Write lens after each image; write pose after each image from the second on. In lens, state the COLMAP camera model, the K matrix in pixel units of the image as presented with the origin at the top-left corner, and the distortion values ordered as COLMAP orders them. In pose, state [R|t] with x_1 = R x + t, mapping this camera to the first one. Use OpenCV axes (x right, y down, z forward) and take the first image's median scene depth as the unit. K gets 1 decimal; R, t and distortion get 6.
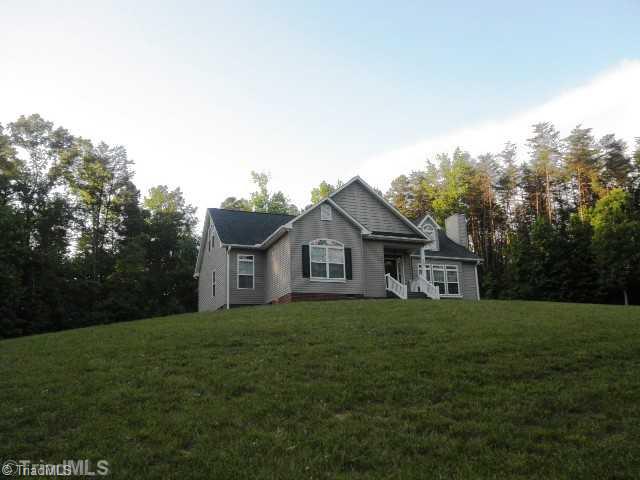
lens RADIAL K [[537.4, 0, 319.5], [0, 537.4, 239.7], [0, 0, 1]] dist [-0.075861, 0.039528]
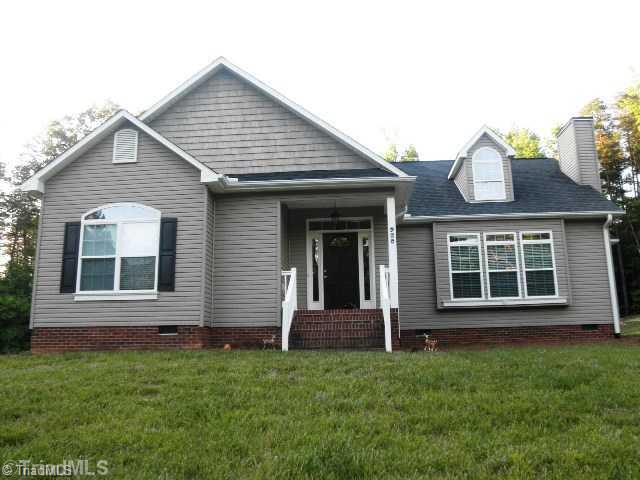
lens RADIAL K [[537.4, 0, 320.1], [0, 537.4, 241.4], [0, 0, 1]] dist [-0.075861, 0.039528]
pose [[0.900354, -0.090053, -0.425737, 0.340726], [0.103466, 0.994597, 0.008431, 0.042441], [0.422678, -0.051640, 0.904807, 0.649445]]
